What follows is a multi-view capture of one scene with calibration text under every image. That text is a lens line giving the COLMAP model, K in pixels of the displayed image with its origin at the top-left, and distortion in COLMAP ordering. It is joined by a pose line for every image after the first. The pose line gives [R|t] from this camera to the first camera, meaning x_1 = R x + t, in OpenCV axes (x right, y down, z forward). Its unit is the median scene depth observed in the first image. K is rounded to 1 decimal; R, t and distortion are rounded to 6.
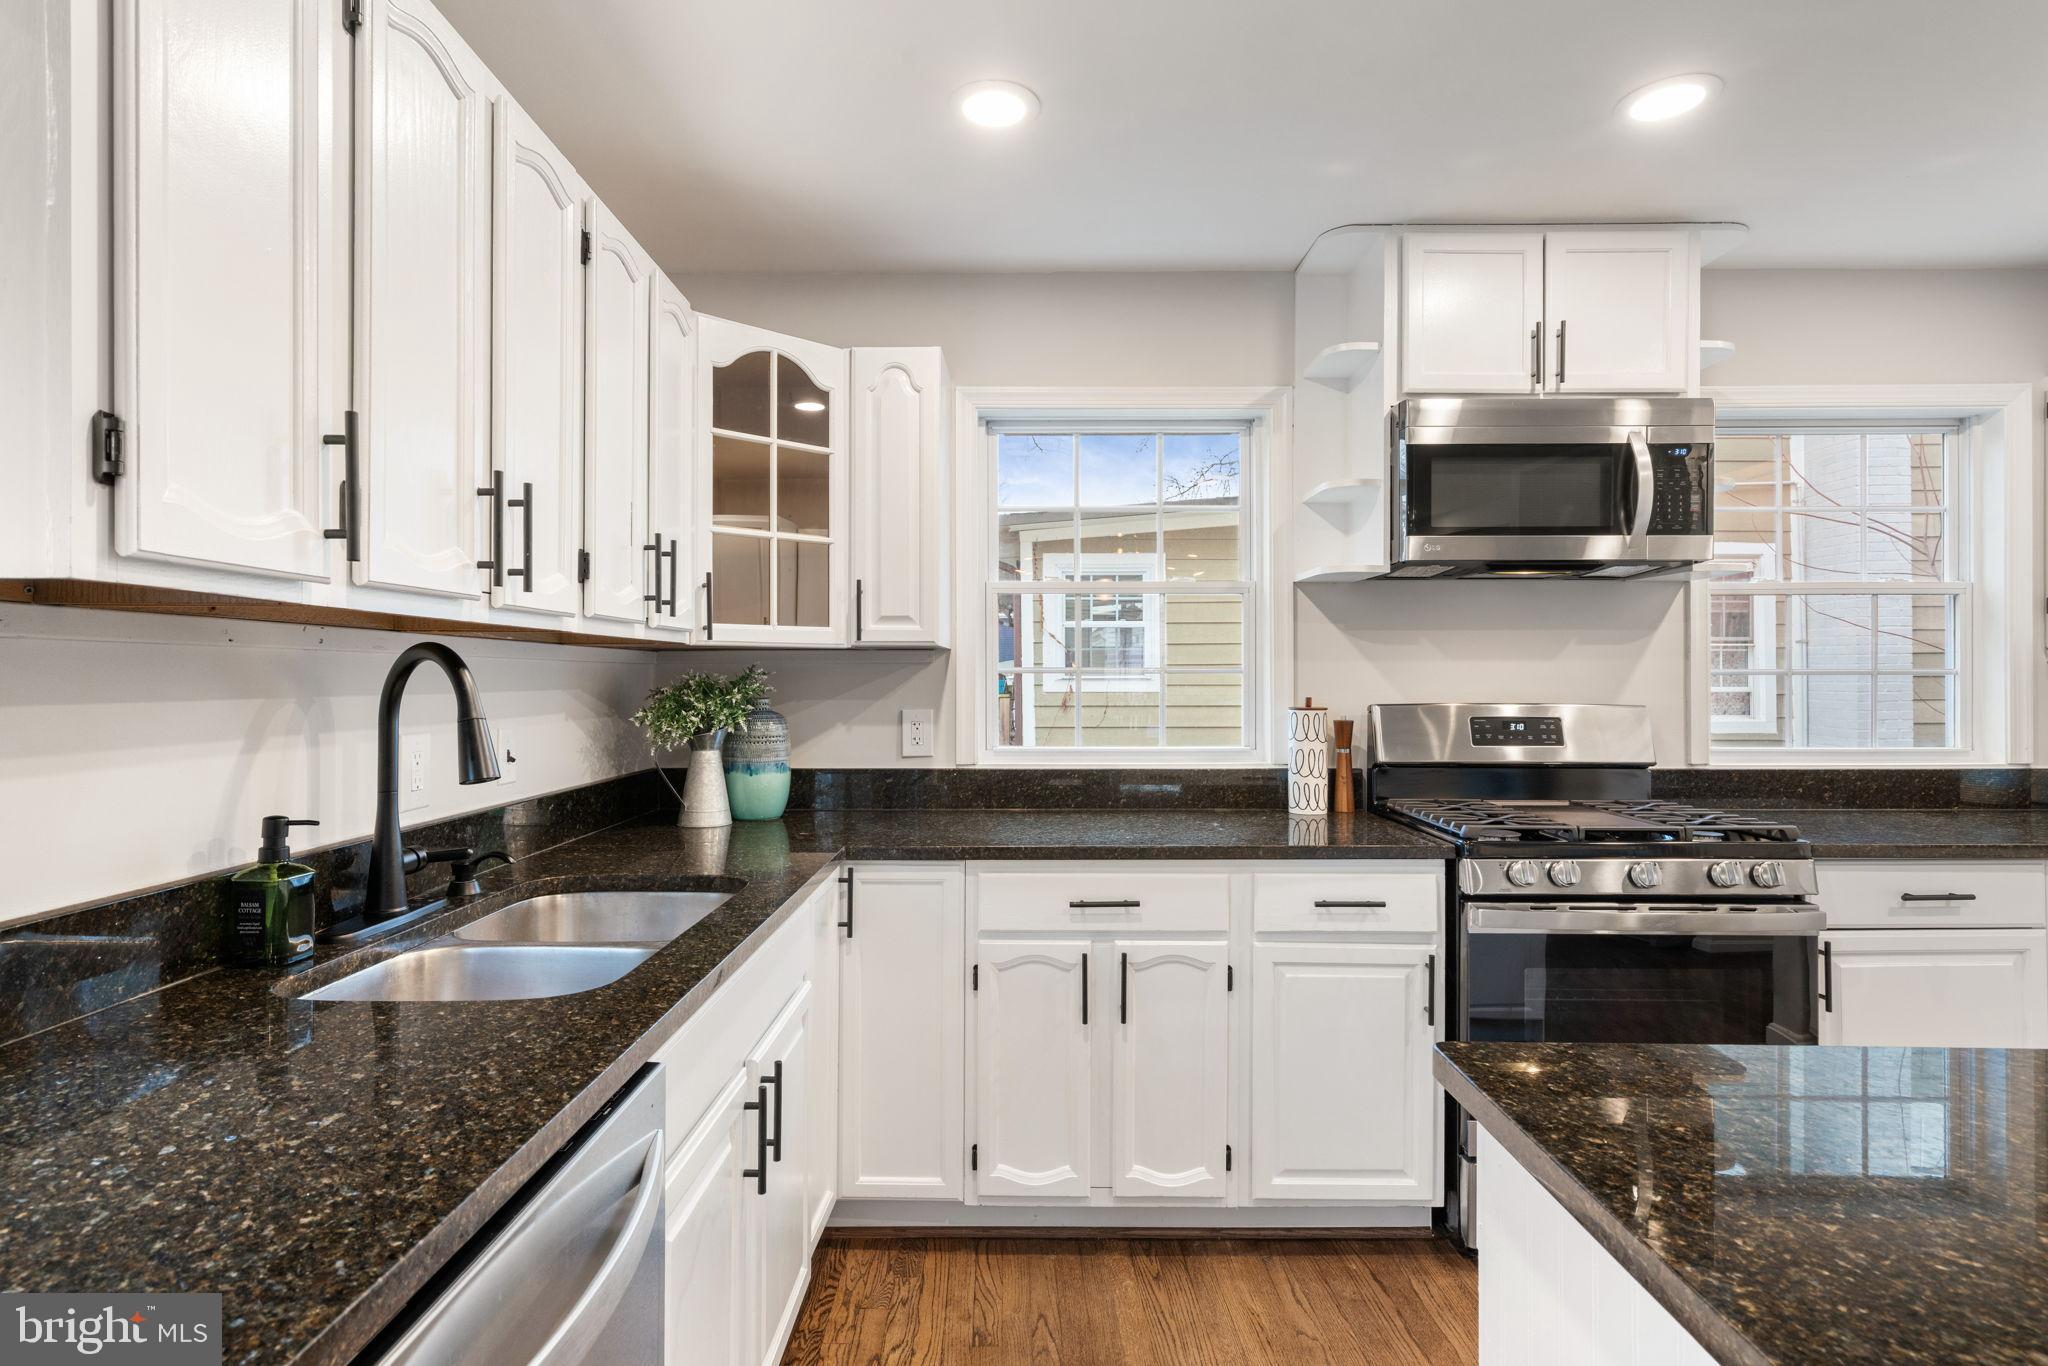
lens RADIAL K [[1022.0, 0, 1032.8], [0, 1022.0, 675.6], [0, 0, 1]] dist [-0.000800, 0.004514]
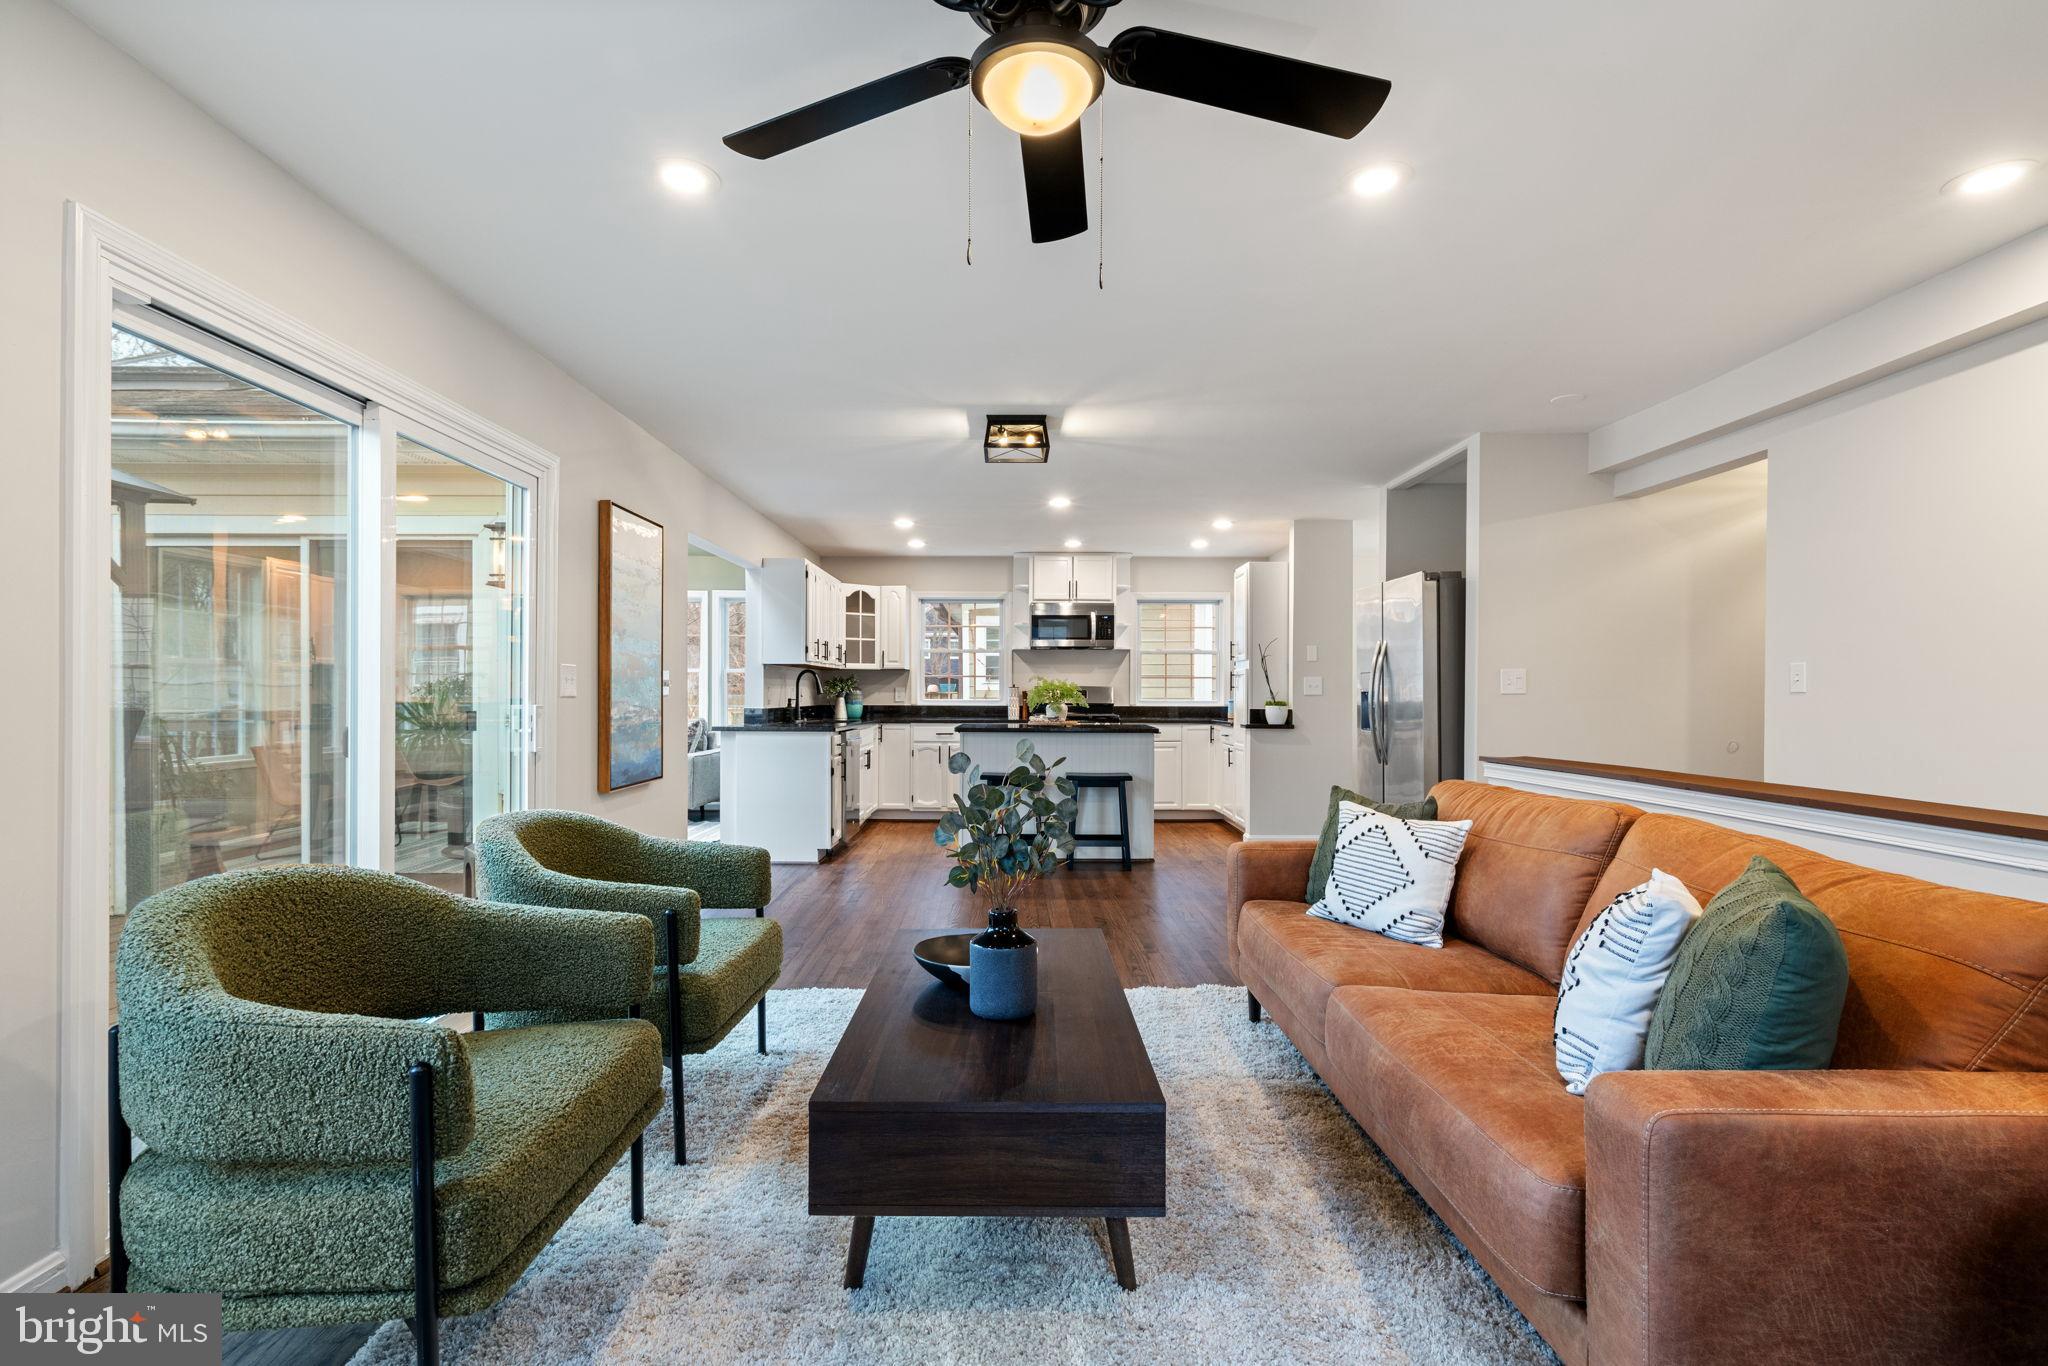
lens RADIAL K [[936.1, 0, 1022.3], [0, 936.1, 691.5], [0, 0, 1]] dist [0.000072, 0.000244]
pose [[0.999957, 0.003365, 0.008609, 0.305287], [-0.003383, 0.999992, 0.002084, 0.043327], [-0.008602, -0.002113, 0.999961, -2.397988]]
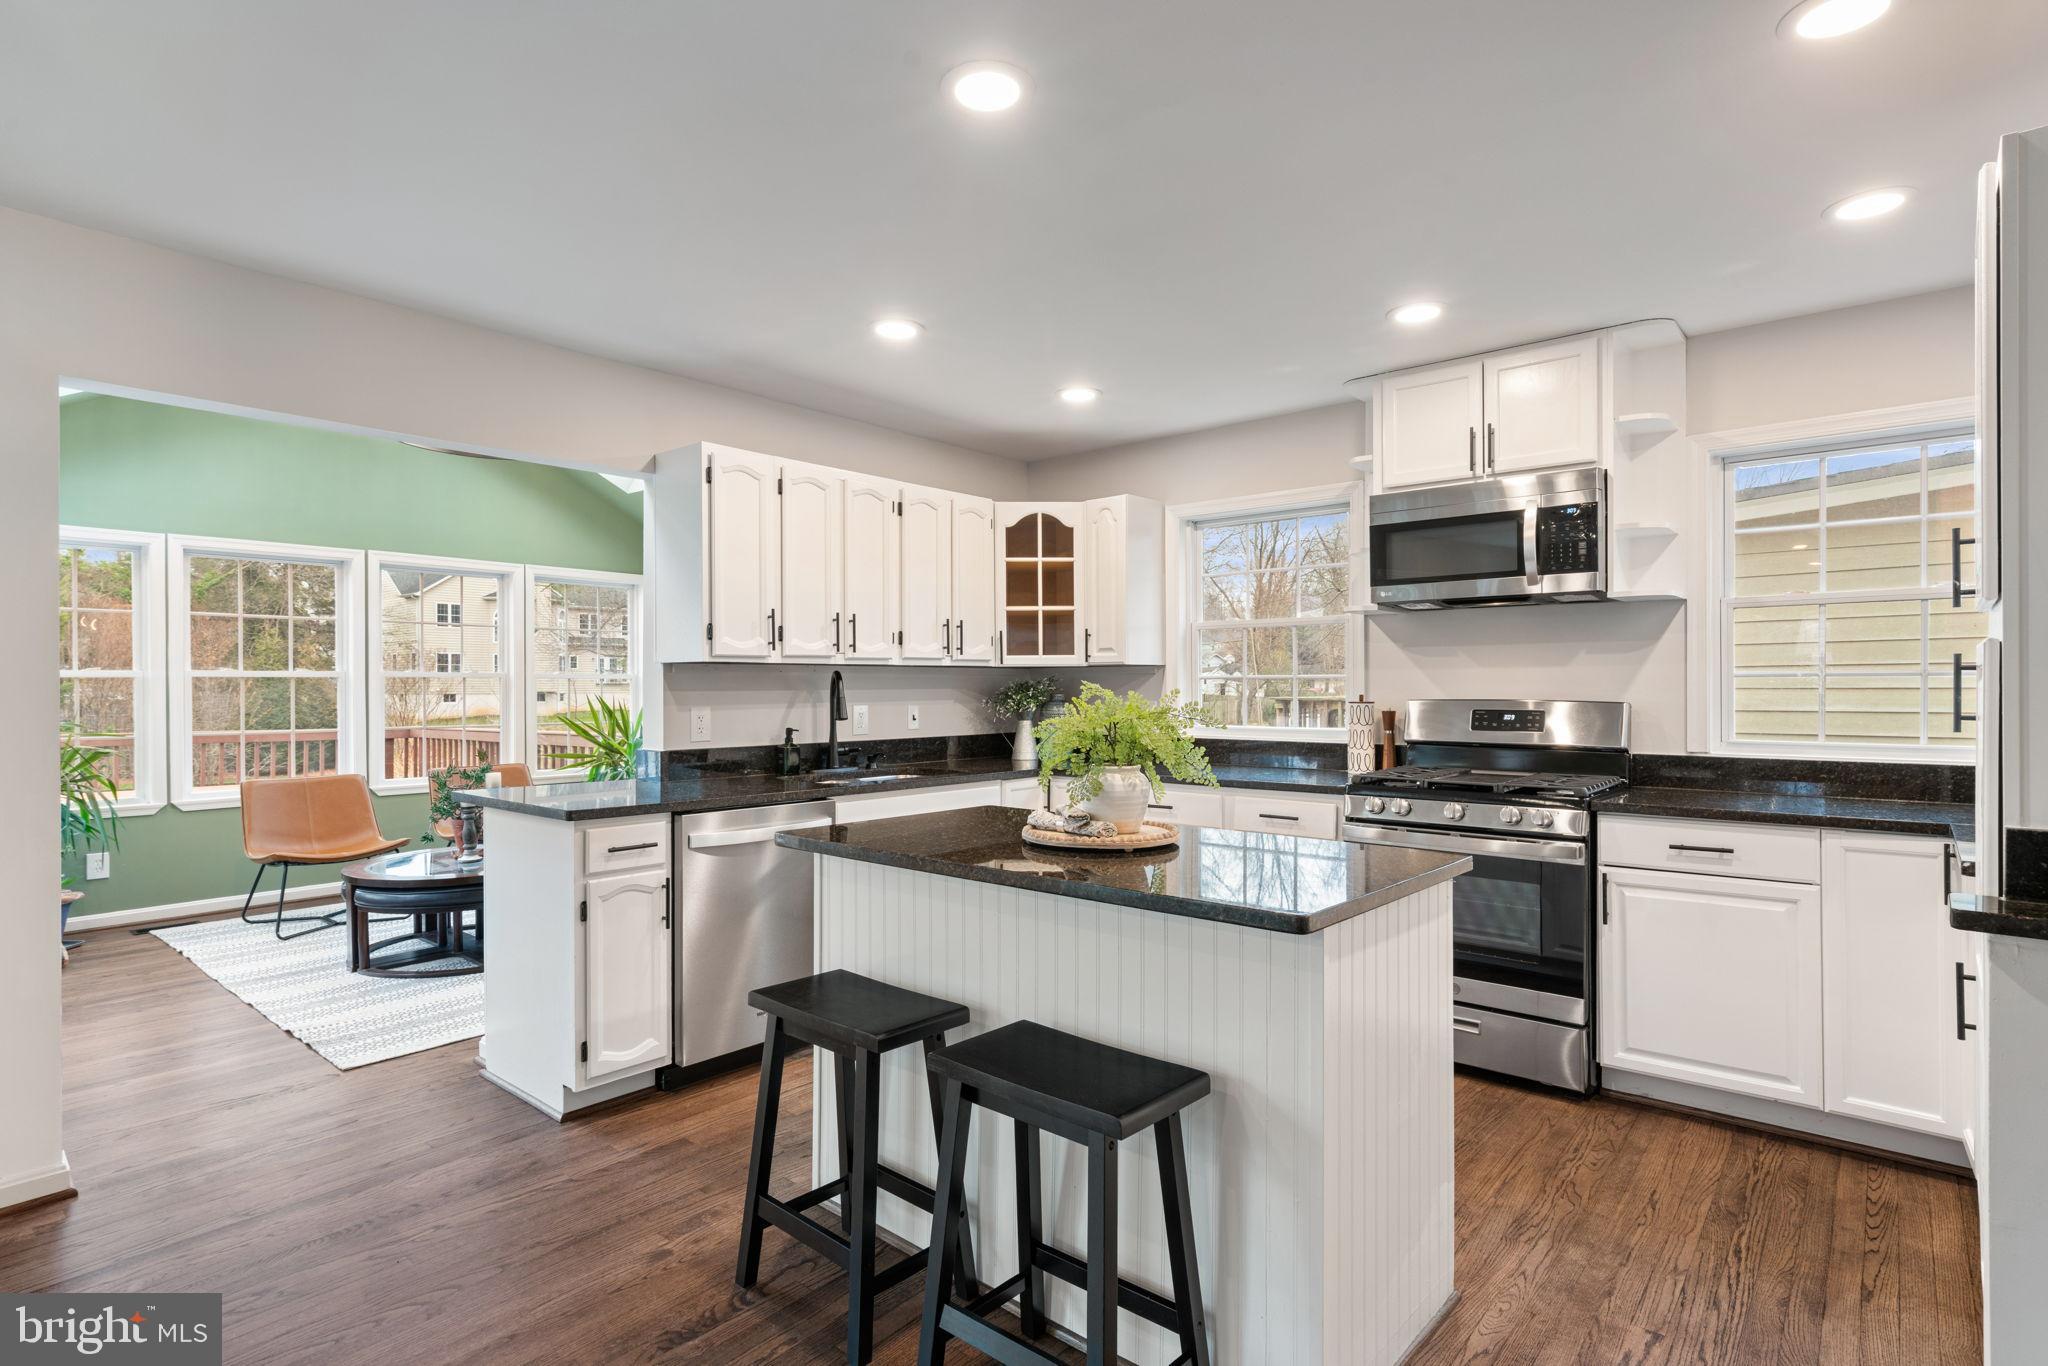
lens RADIAL K [[1022.0, 0, 1037.0], [0, 1022.0, 679.0], [0, 0, 1]] dist [-0.000800, 0.004514]
pose [[0.769106, -0.006302, -0.639090, 0.955789], [0.005207, 0.999980, -0.003595, 0.002074], [0.639100, -0.000563, 0.769123, -0.474468]]
